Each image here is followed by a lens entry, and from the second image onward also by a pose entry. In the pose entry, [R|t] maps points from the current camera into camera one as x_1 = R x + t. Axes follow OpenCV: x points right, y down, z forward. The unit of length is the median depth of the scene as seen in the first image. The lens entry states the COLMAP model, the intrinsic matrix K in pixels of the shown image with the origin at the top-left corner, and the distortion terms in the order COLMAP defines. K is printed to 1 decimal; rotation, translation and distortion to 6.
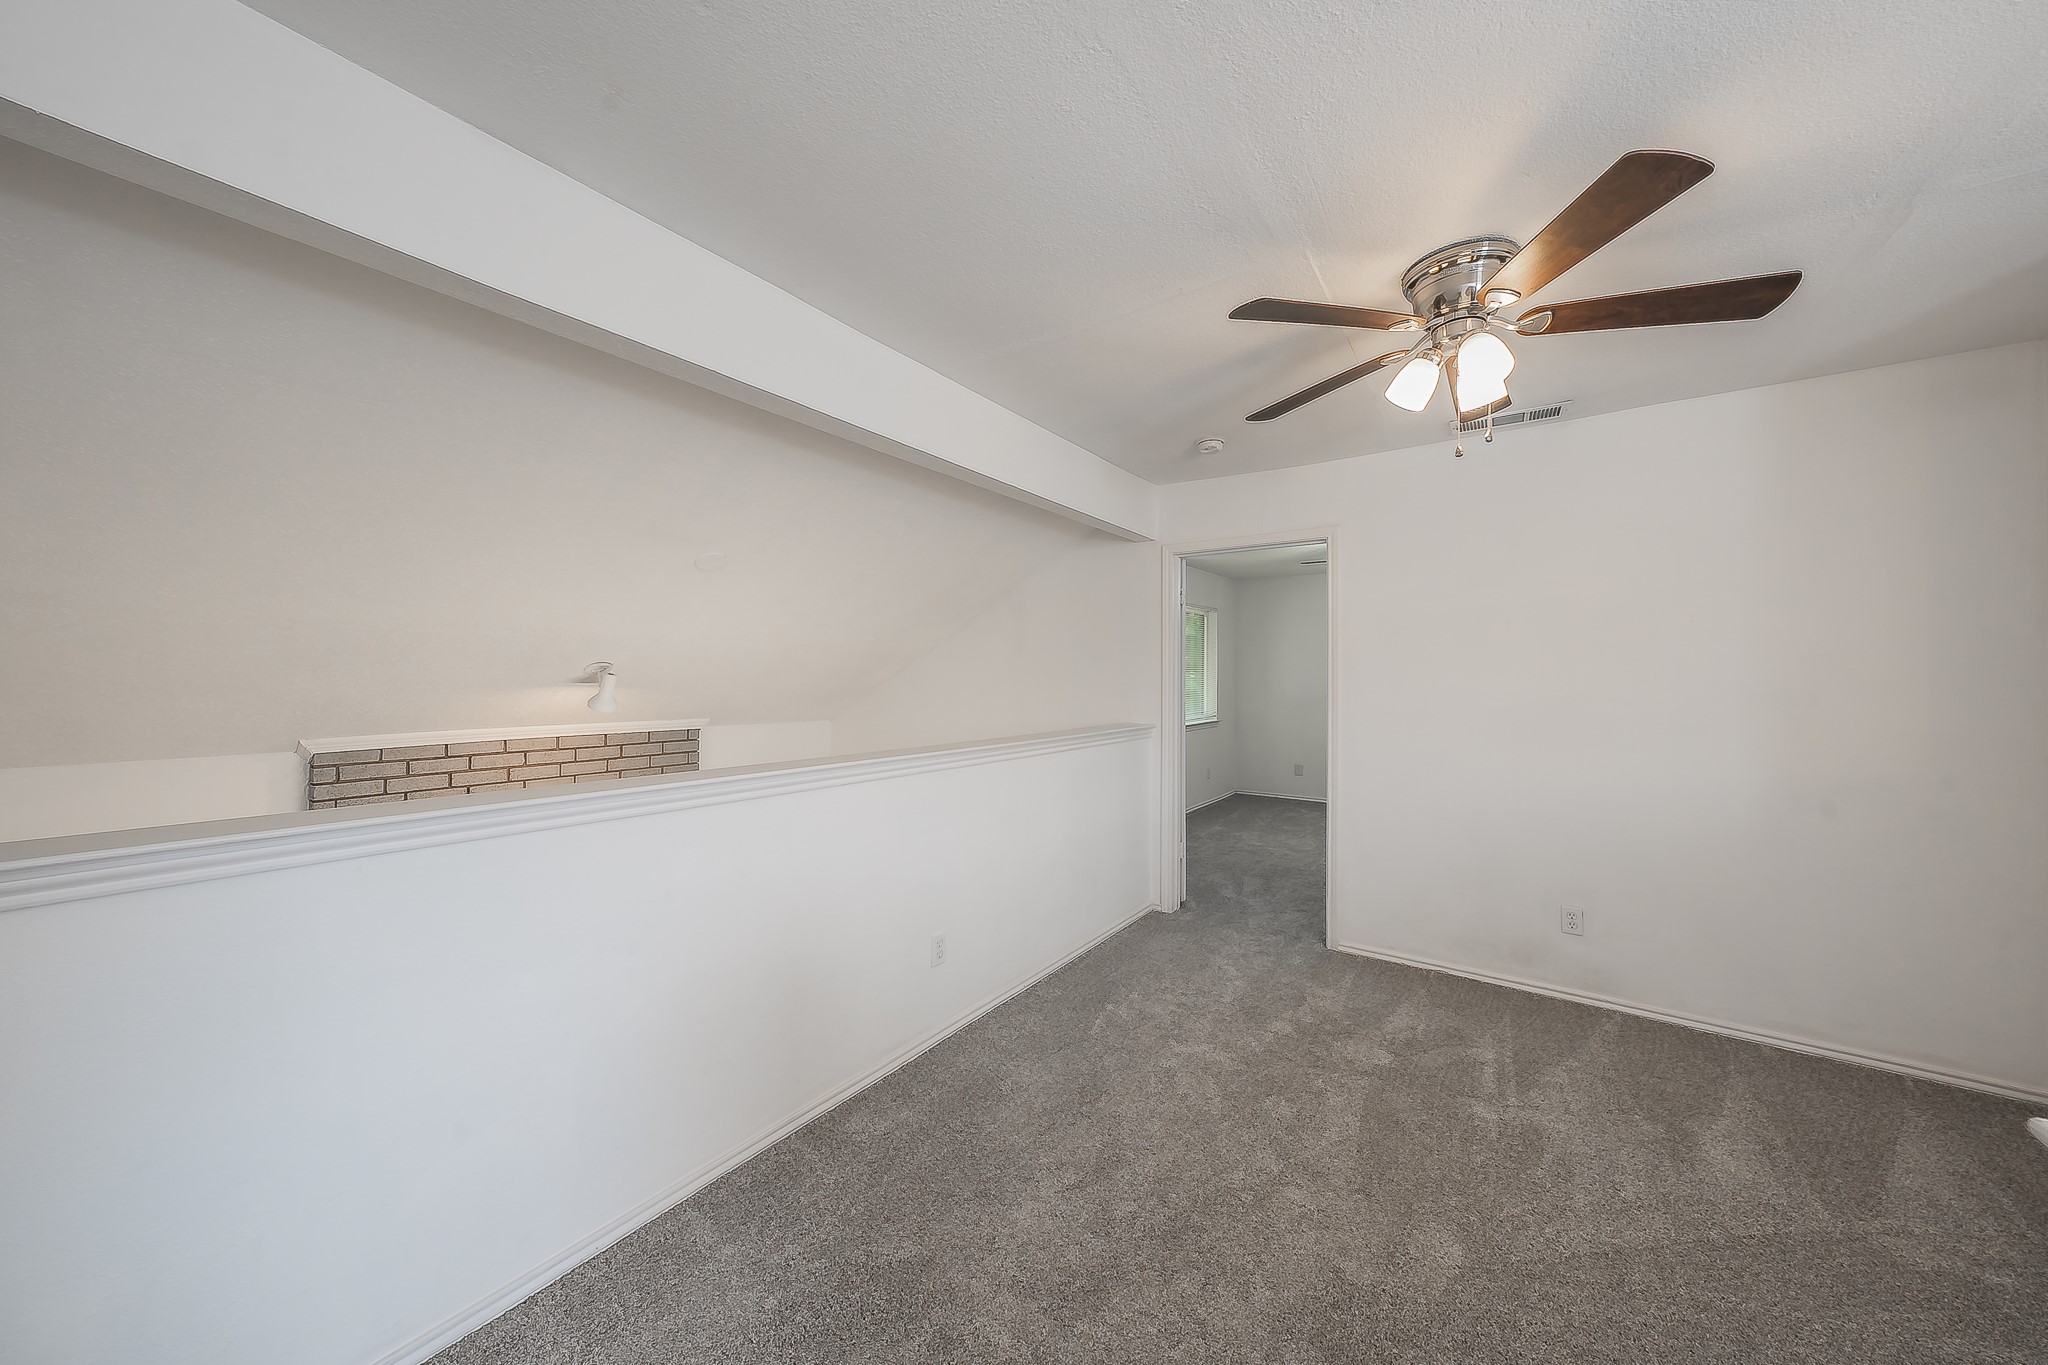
lens RADIAL K [[704.7, 0, 1023.4], [0, 704.7, 674.0], [0, 0, 1]] dist [-0.001686, 0.000212]
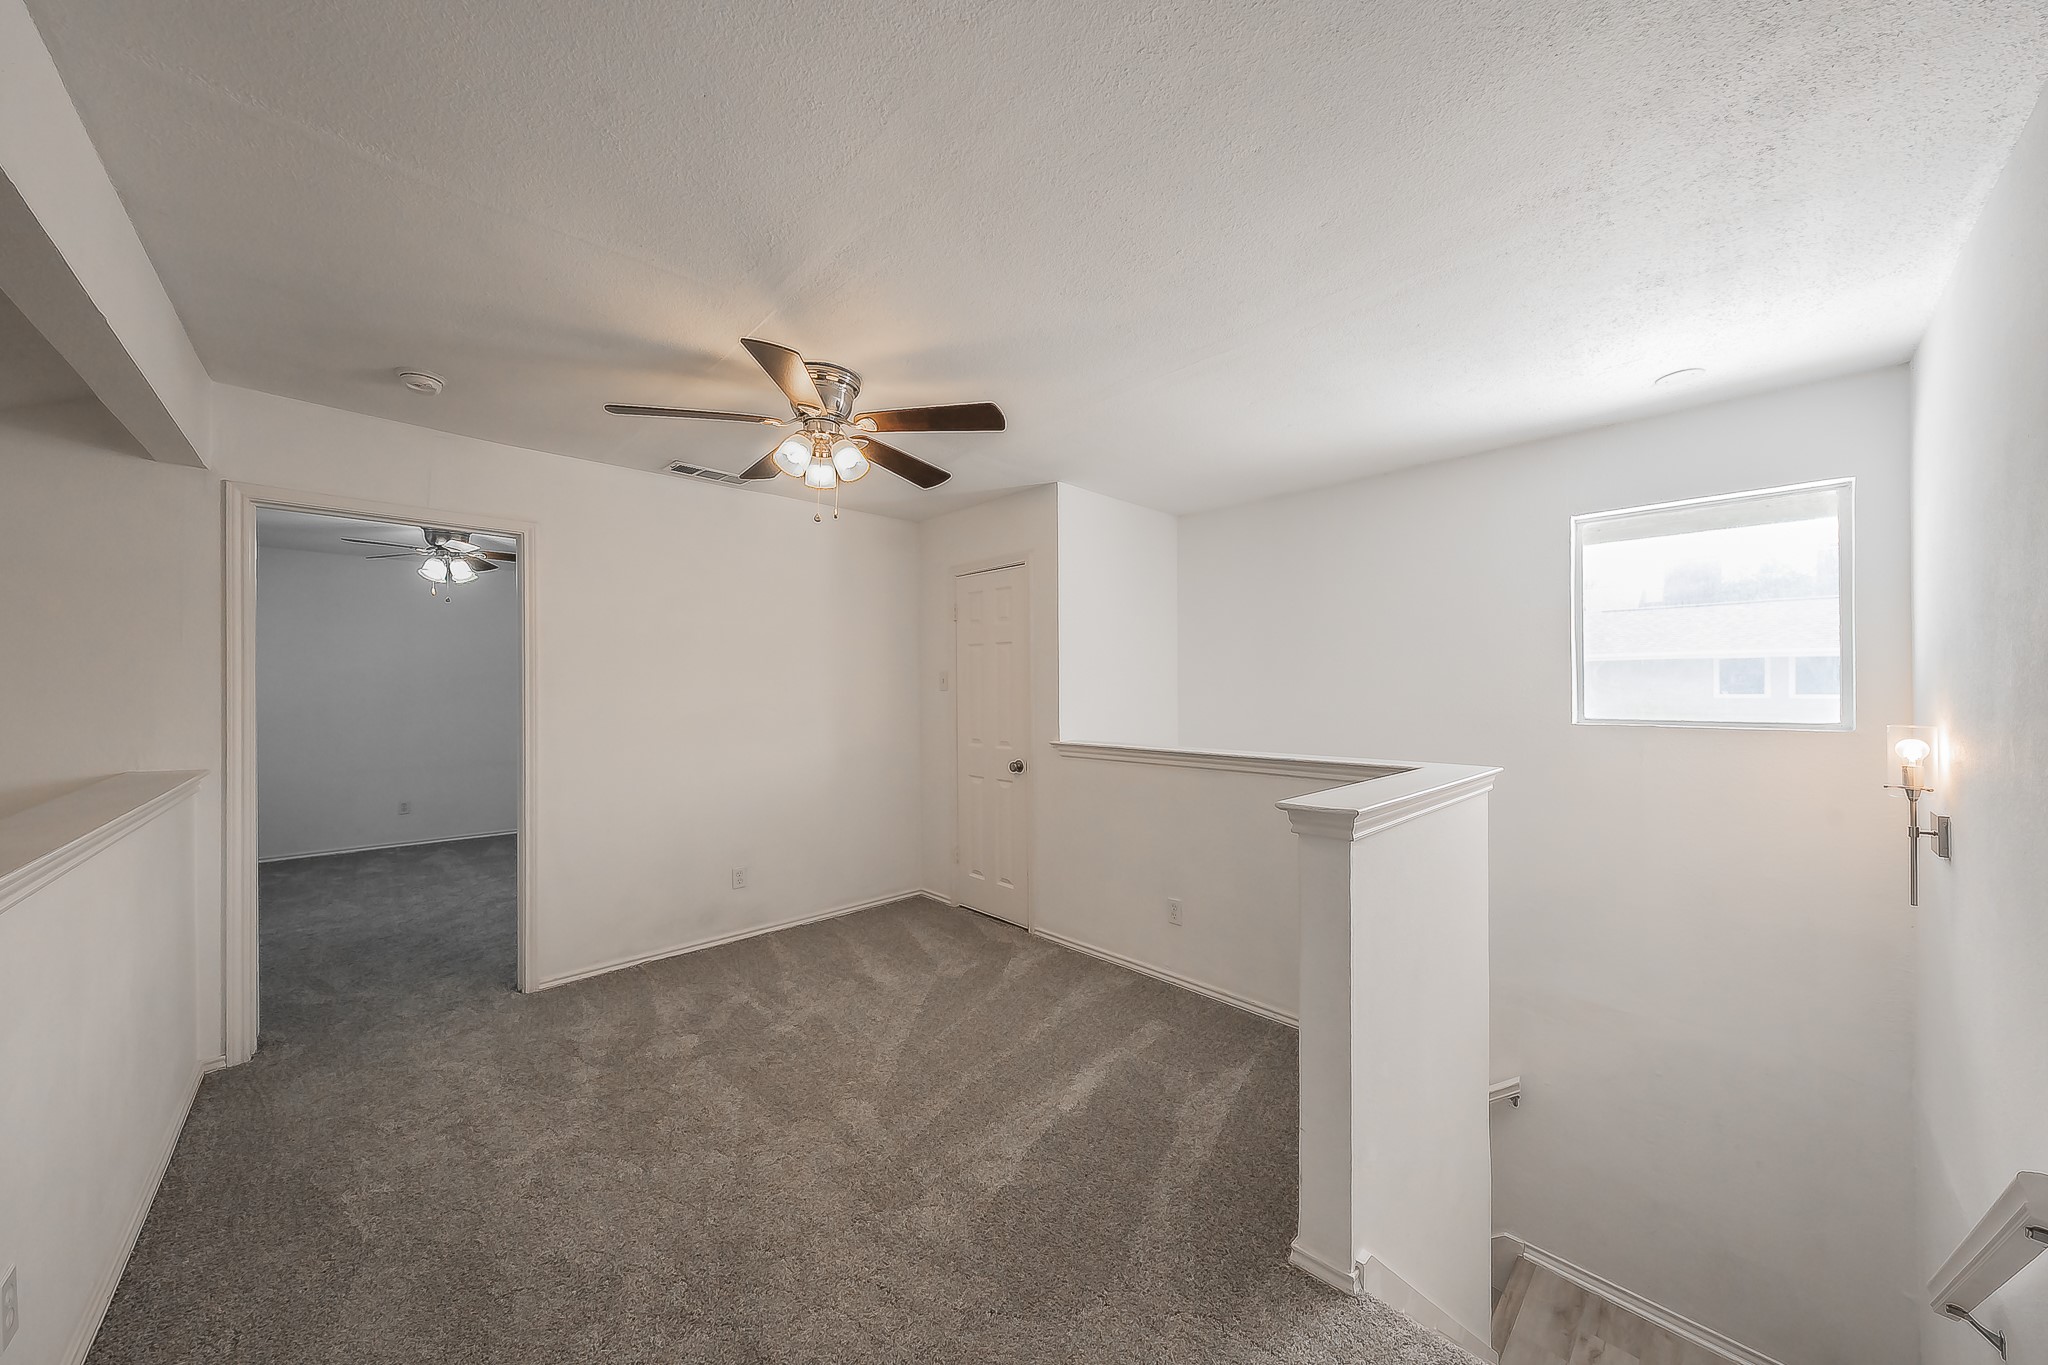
lens RADIAL K [[704.7, 0, 1026.6], [0, 704.7, 686.2], [0, 0, 1]] dist [-0.001686, 0.000212]
pose [[0.165112, -0.000374, 0.986275, -0.419107], [0.001359, 0.999999, 0.000152, 0.000270], [-0.986274, 0.001315, 0.165113, 0.275641]]
